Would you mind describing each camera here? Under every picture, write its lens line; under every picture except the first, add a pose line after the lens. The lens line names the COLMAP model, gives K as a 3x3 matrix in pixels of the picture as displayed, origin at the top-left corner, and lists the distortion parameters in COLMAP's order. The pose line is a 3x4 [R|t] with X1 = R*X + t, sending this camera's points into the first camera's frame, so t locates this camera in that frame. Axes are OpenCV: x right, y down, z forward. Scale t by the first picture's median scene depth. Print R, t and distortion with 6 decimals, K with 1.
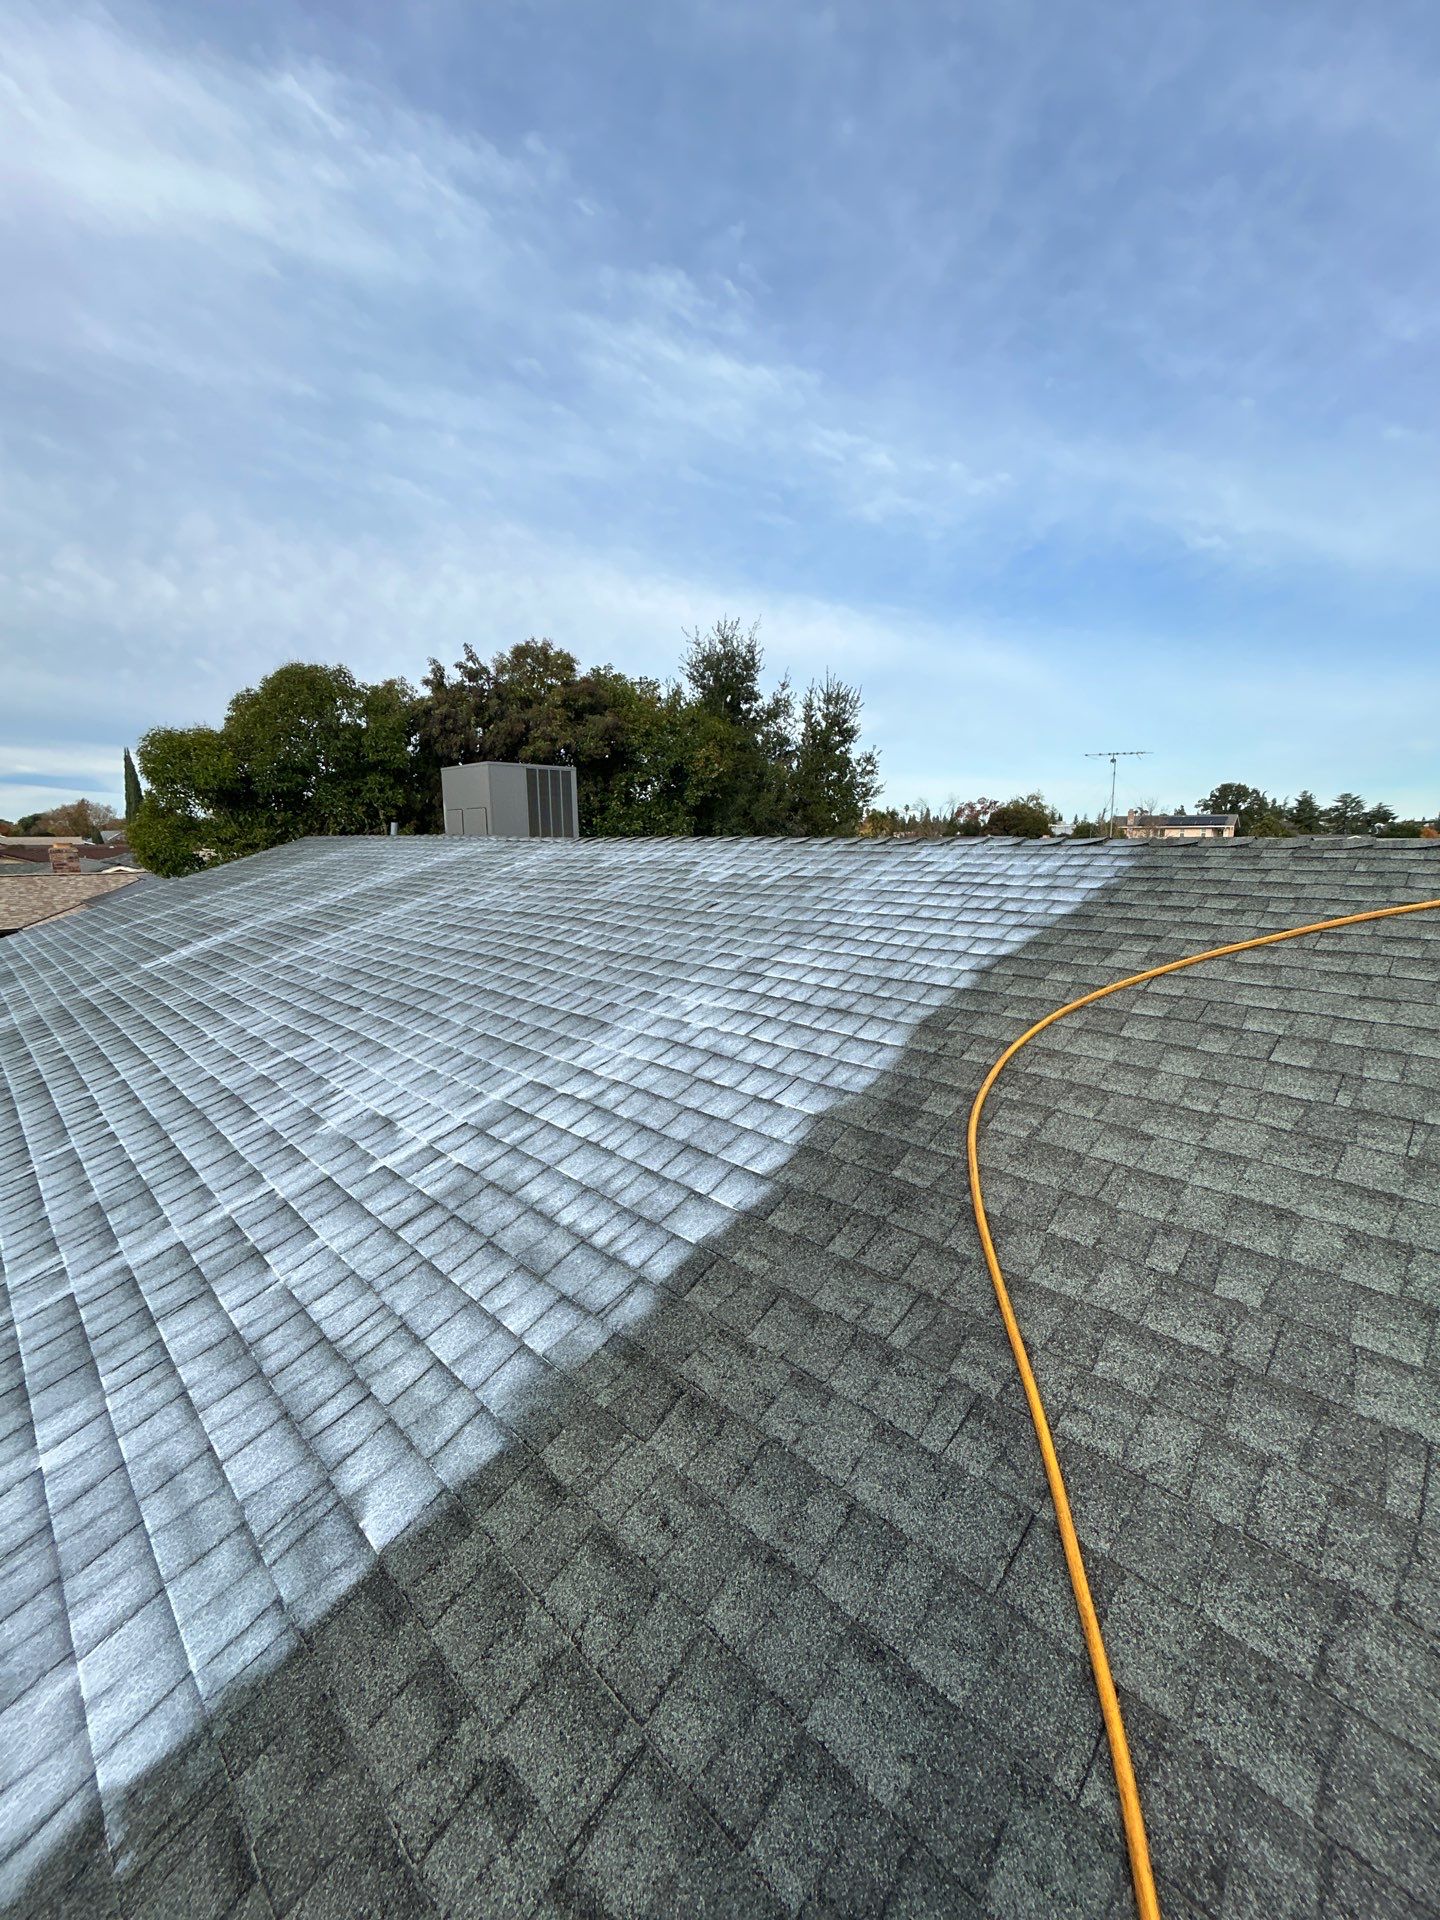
lens RADIAL K [[773.1, 0, 728.3], [0, 773.1, 963.7], [0, 0, 1]] dist [-0.001731, -0.000438]
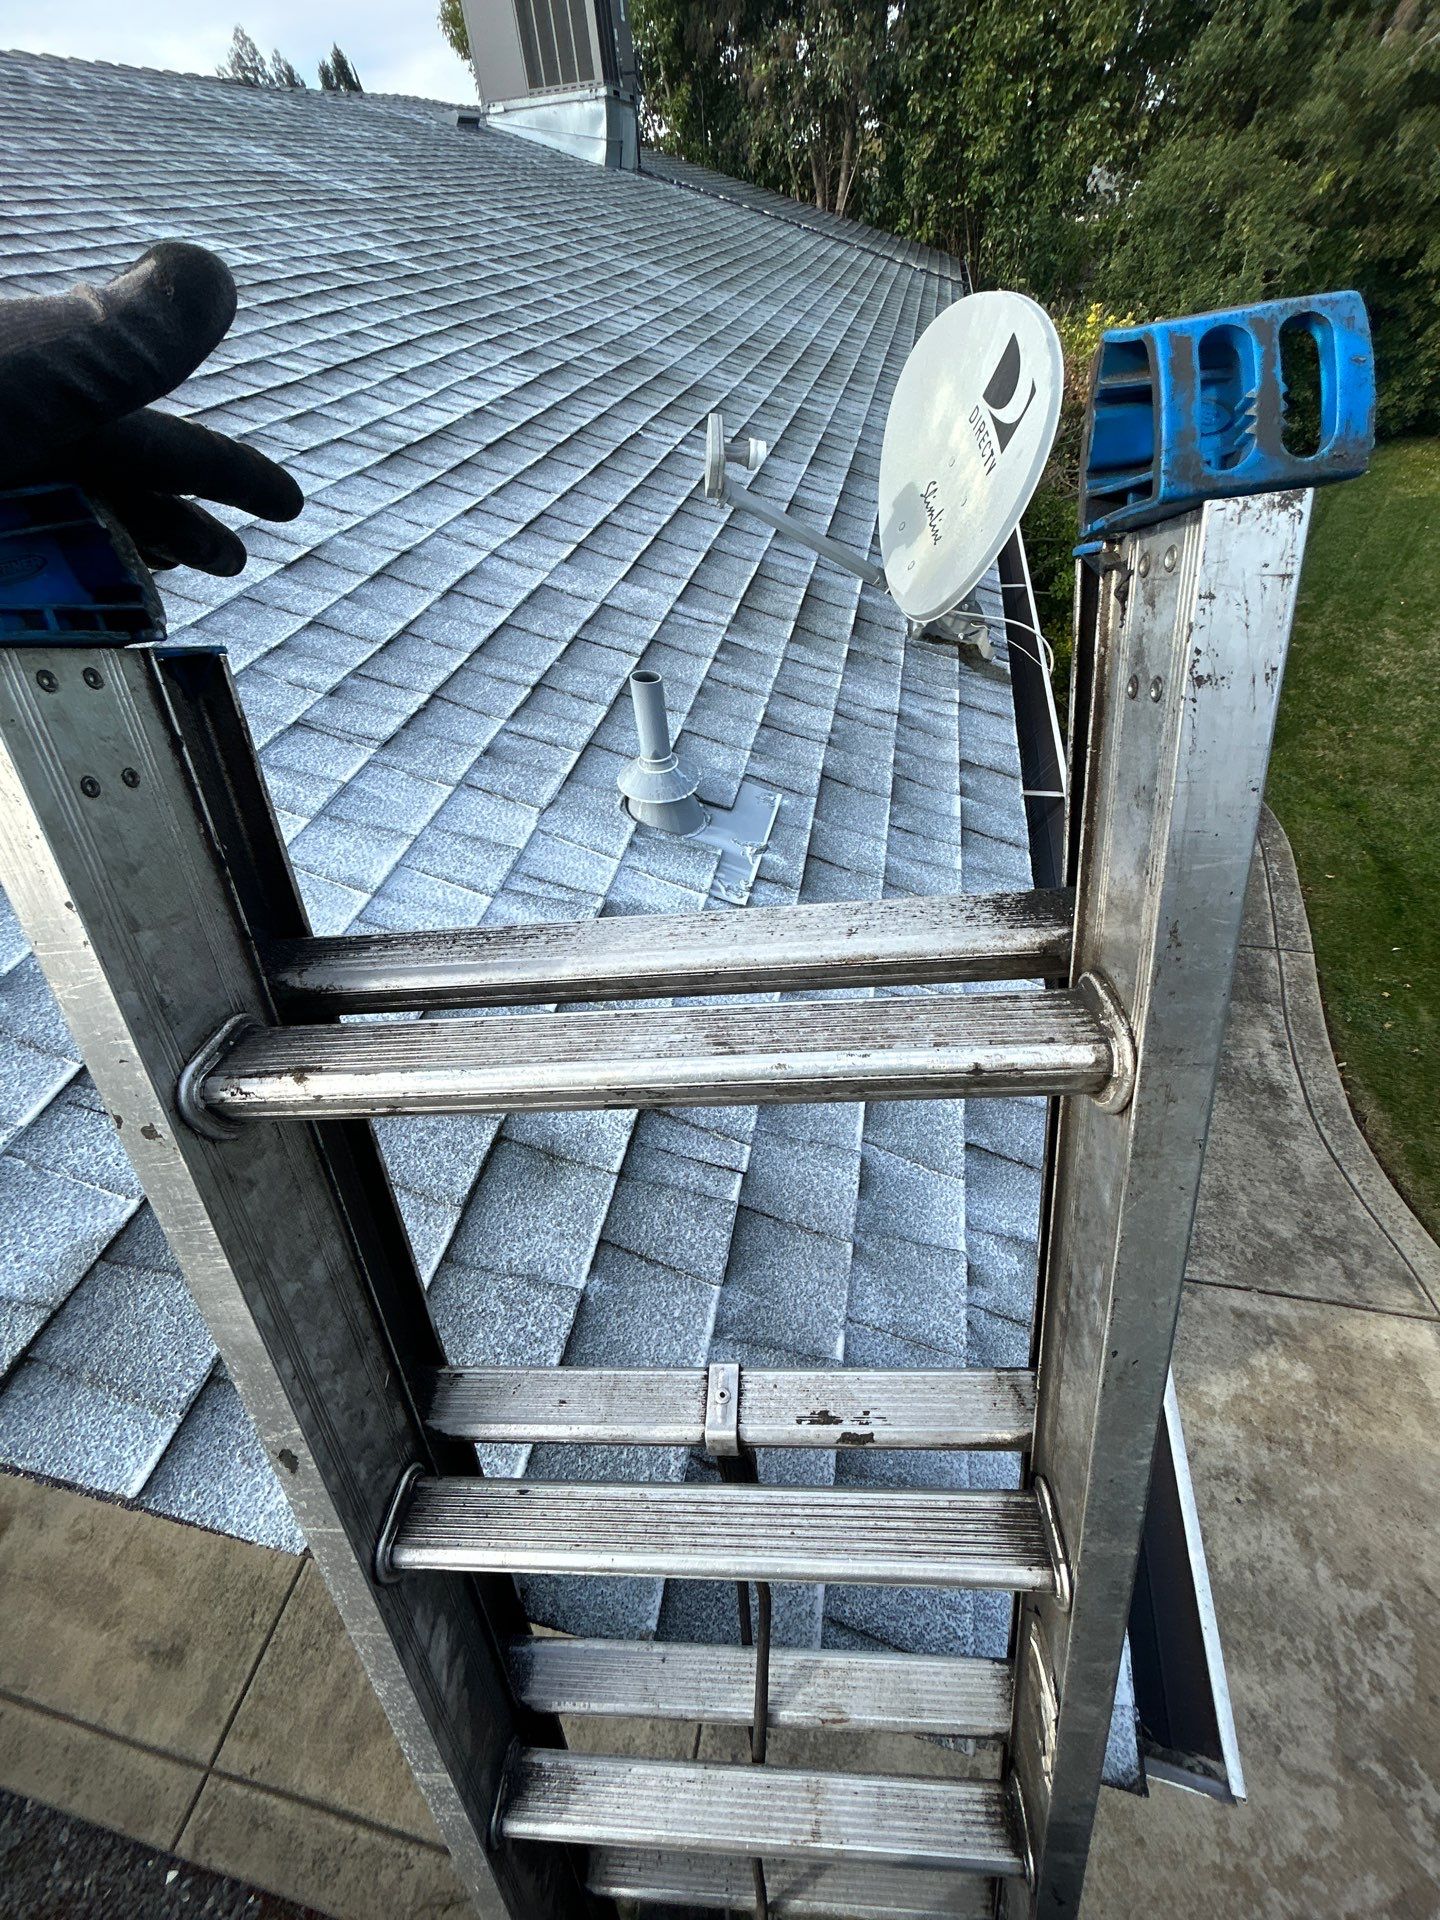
lens RADIAL K [[758.0, 0, 723.6], [0, 758.0, 939.1], [0, 0, 1]] dist [0.000139, -0.000384]
pose [[0.537197, 0.567486, -0.624002, 0.384264], [-0.062835, 0.764685, 0.641334, -0.005548], [0.841113, -0.305314, 0.446444, 0.274375]]
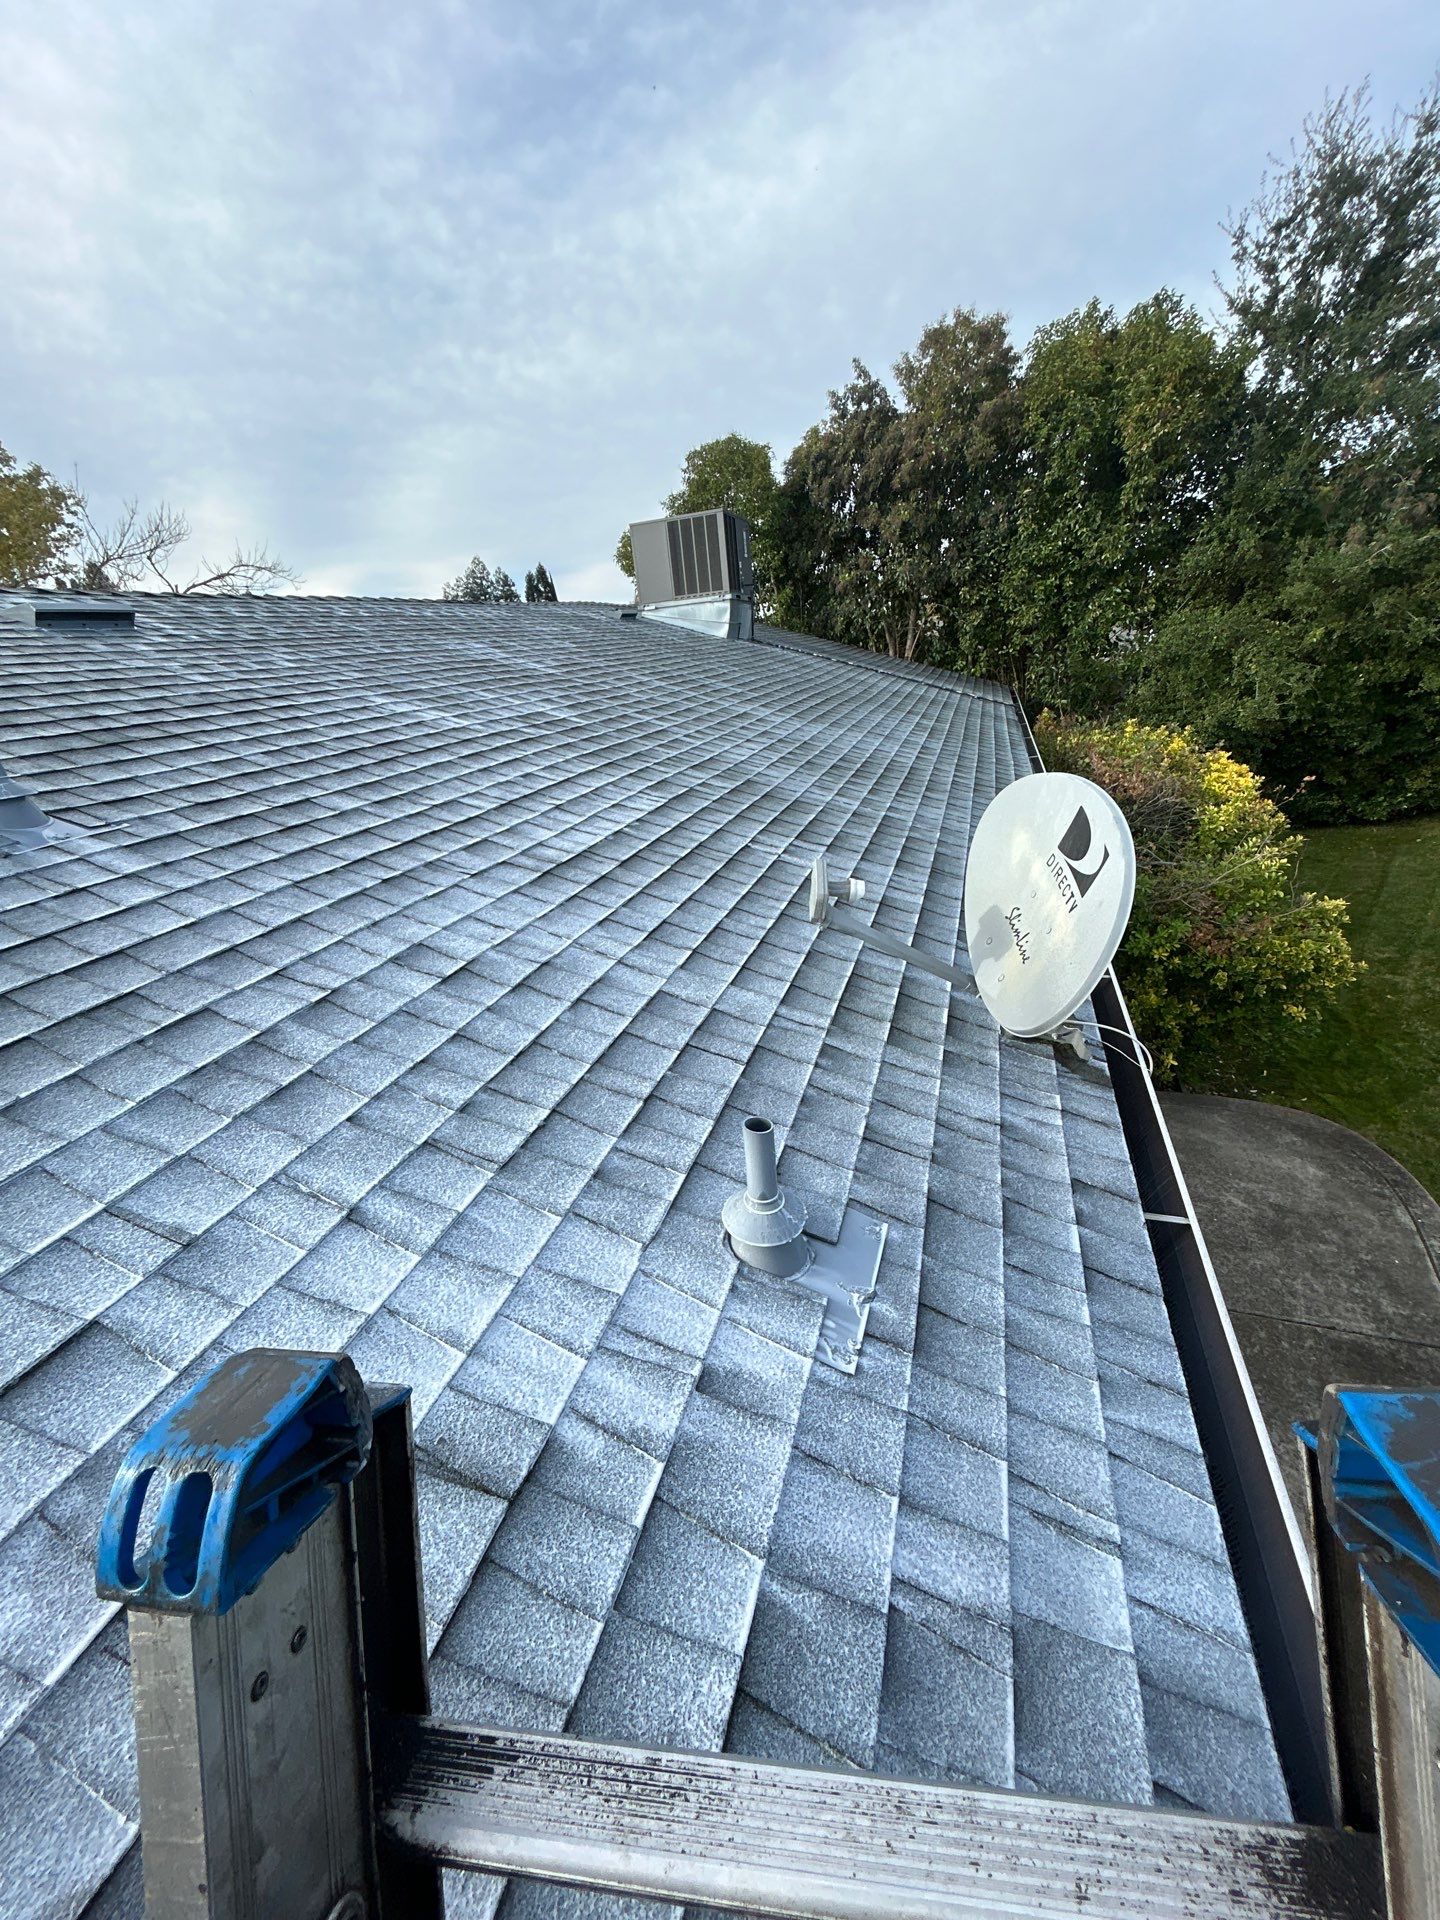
lens RADIAL K [[752.6, 0, 727.8], [0, 752.6, 957.4], [0, 0, 1]] dist [-0.001073, 0.000399]
pose [[0.445790, 0.310087, -0.839712, 0.378225], [-0.052309, 0.945503, 0.321383, -0.015034], [0.893608, -0.099345, 0.437717, 0.274473]]
